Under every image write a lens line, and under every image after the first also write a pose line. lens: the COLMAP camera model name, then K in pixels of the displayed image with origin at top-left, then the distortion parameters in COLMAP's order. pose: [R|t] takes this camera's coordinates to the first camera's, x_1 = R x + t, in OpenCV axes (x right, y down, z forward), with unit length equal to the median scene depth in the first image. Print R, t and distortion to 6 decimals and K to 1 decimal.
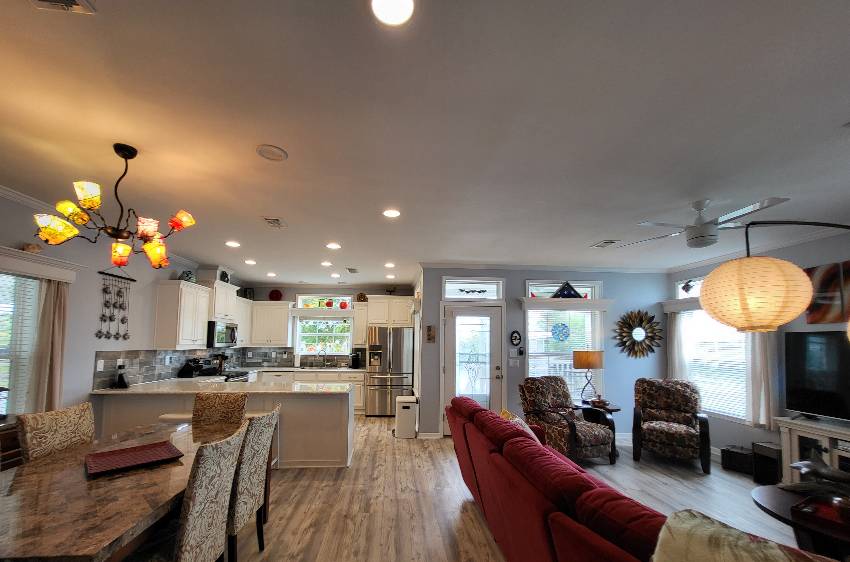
lens RADIAL K [[345.4, 0, 412.1], [0, 345.4, 321.4], [0, 0, 1]] dist [-0.001211, -0.000312]
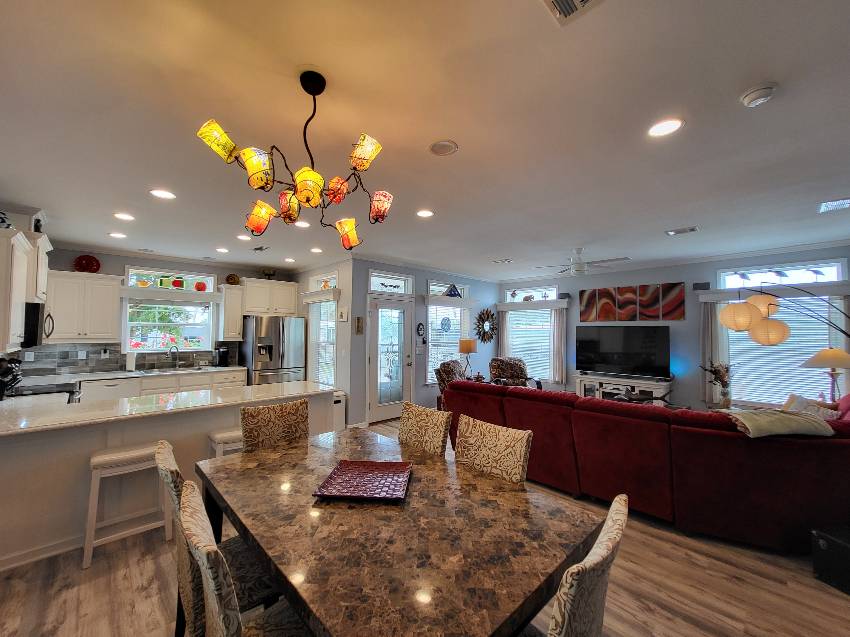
lens RADIAL K [[347.5, 0, 420.3], [0, 347.5, 322.7], [0, 0, 1]] dist [0.002133, -0.000061]
pose [[0.763231, 0.010205, 0.646045, -0.444755], [-0.032381, 0.999223, 0.022470, 0.000609], [-0.645313, -0.038070, 0.762969, 0.114486]]
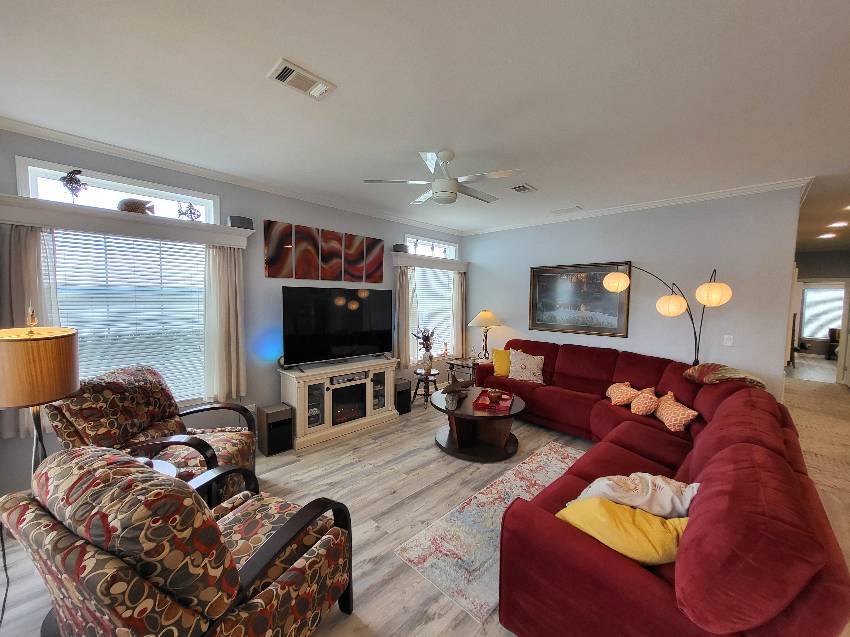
lens RADIAL K [[334.4, 0, 426.3], [0, 334.4, 313.5], [0, 0, 1]] dist [-0.002723, -0.000268]
pose [[-0.666172, -0.066916, 0.742790, 0.089514], [-0.072090, 0.997080, 0.025170, 0.038436], [-0.742306, -0.036781, -0.669051, 0.897053]]
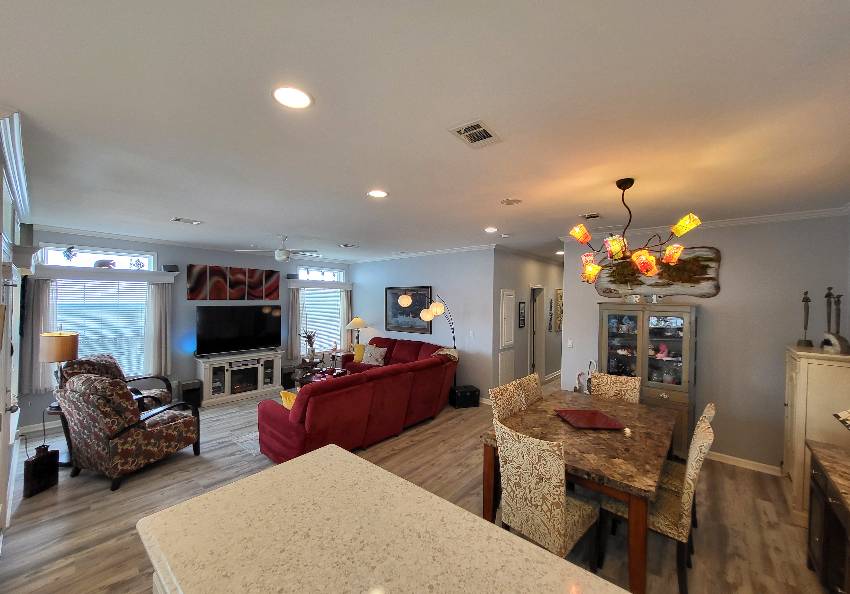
lens RADIAL K [[331.0, 0, 422.4], [0, 331.0, 295.8], [0, 0, 1]] dist [-0.003163, -0.000476]
pose [[-0.717742, -0.012523, 0.696196, -0.458803], [-0.059328, 0.997302, -0.043225, -0.005215], [-0.693777, -0.072328, -0.716549, 0.927911]]
